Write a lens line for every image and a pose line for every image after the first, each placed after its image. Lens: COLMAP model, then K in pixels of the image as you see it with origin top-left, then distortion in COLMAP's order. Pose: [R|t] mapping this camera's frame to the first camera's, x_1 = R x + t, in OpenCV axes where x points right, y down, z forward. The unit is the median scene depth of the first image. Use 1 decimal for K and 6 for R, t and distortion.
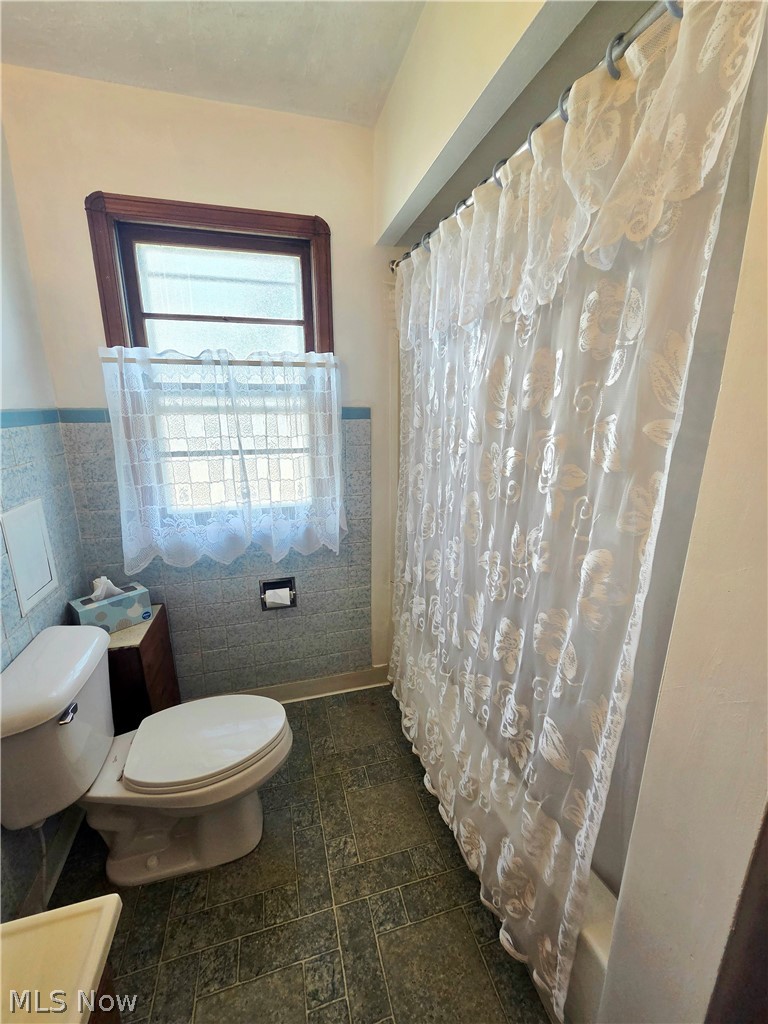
lens RADIAL K [[421.6, 0, 387.7], [0, 421.6, 511.9], [0, 0, 1]] dist [-0.001672, -0.000587]
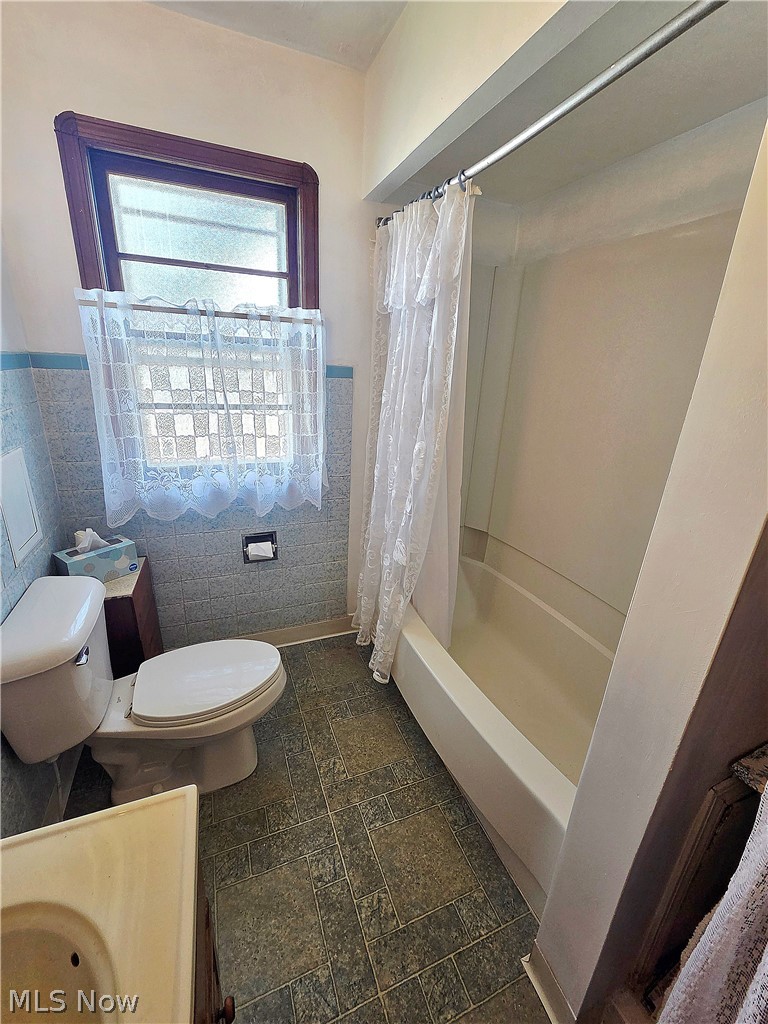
lens RADIAL K [[421.6, 0, 387.7], [0, 421.6, 511.9], [0, 0, 1]] dist [-0.001672, -0.000587]
pose [[0.992753, 0.010607, 0.119707, -0.088382], [-0.021783, 0.995480, 0.092444, 0.006334], [-0.118185, -0.094382, 0.988496, -0.061265]]
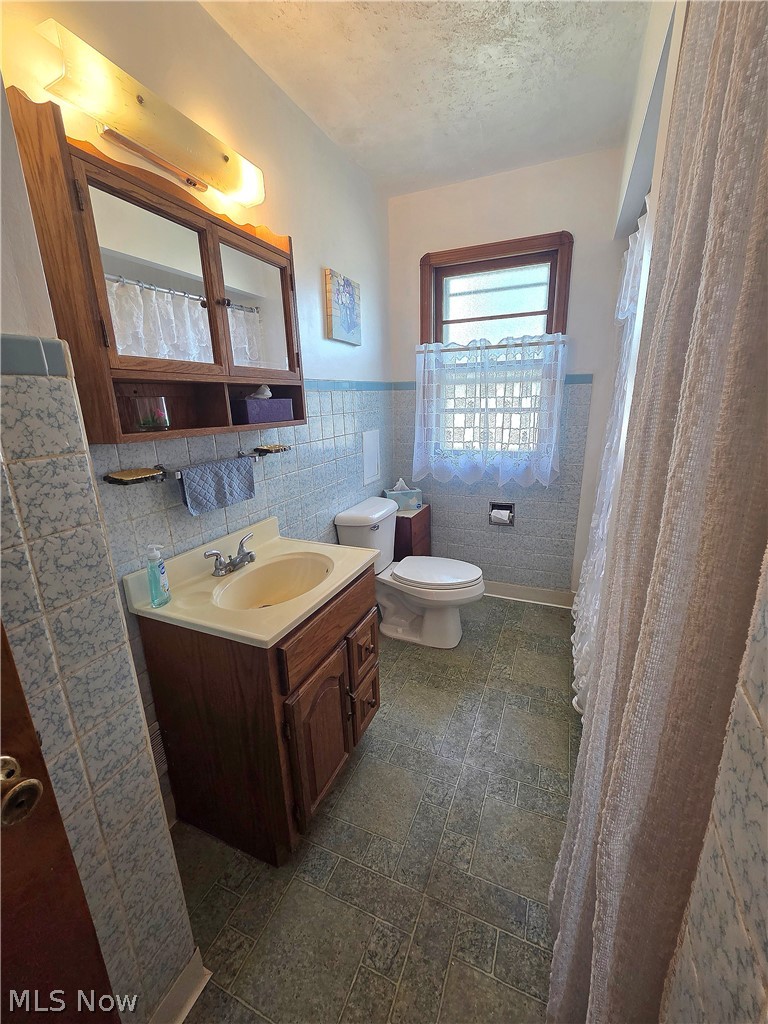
lens RADIAL K [[421.6, 0, 387.7], [0, 421.6, 511.9], [0, 0, 1]] dist [-0.001672, -0.000587]
pose [[0.776483, 0.148428, -0.612408, 0.358392], [-0.130658, 0.988665, 0.073956, 0.161239], [0.616443, 0.022590, 0.787075, -0.389973]]
